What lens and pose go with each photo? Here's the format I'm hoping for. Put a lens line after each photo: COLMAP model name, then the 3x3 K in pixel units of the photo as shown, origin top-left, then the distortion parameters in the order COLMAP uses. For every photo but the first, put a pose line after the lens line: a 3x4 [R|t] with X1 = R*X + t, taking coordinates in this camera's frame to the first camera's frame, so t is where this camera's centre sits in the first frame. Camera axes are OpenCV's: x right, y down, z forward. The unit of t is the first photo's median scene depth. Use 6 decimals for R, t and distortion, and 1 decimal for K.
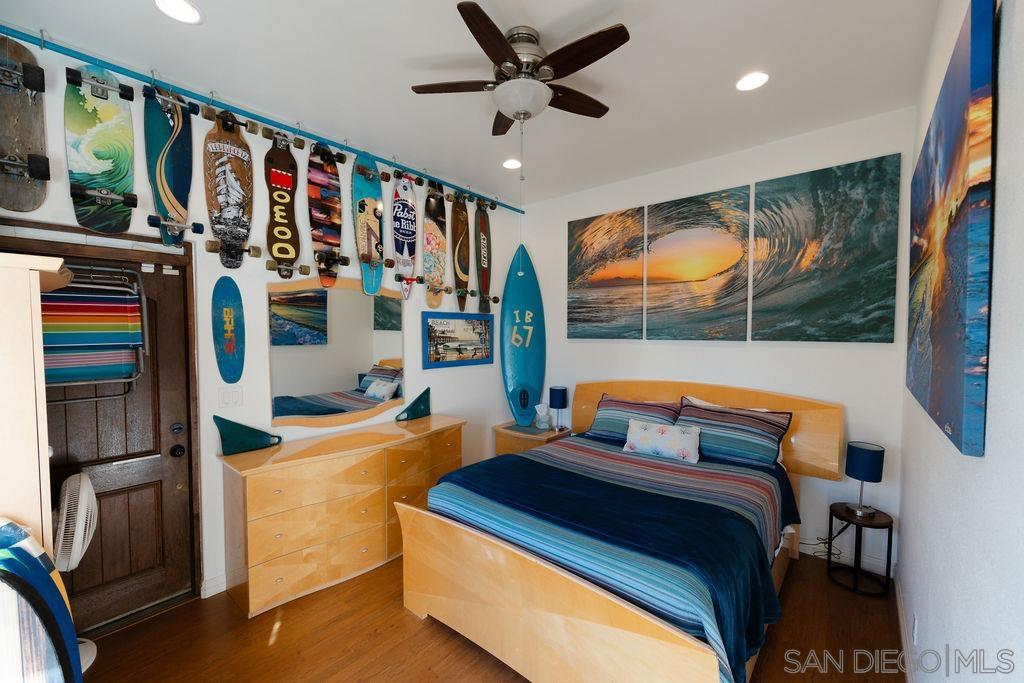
lens RADIAL K [[414.4, 0, 512.0], [0, 414.4, 341.5], [0, 0, 1]] dist [0.001960, 0.000520]
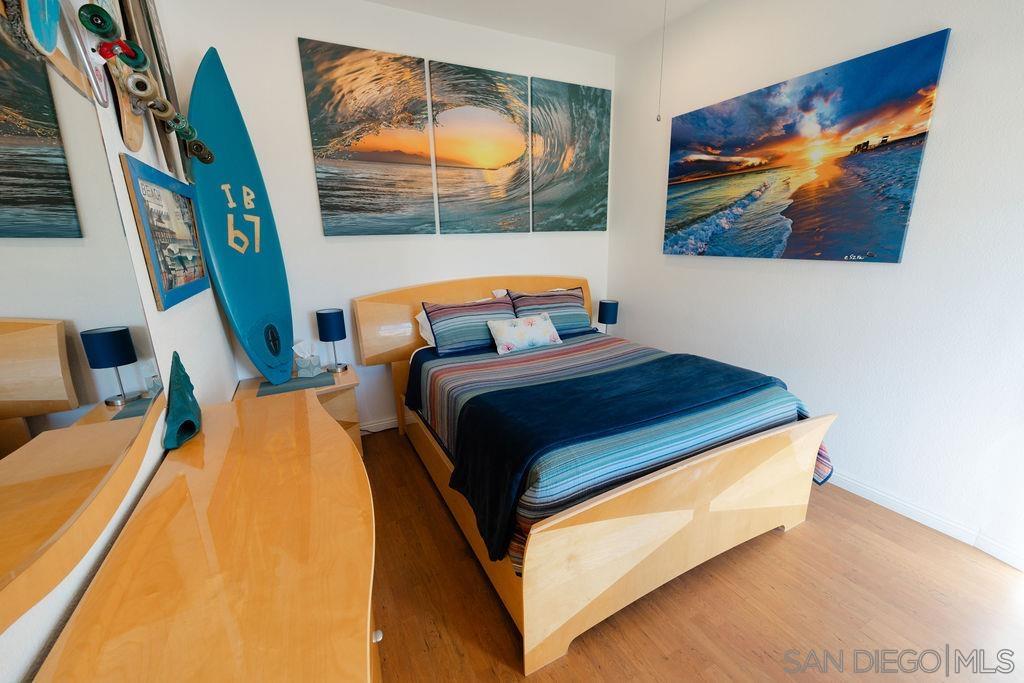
lens RADIAL K [[414.4, 0, 512.0], [0, 414.4, 341.5], [0, 0, 1]] dist [0.001960, 0.000520]
pose [[0.374446, -0.236787, 0.896506, -0.515113], [0.045343, 0.970364, 0.237356, 0.016445], [-0.926140, -0.048227, 0.374085, 0.600041]]
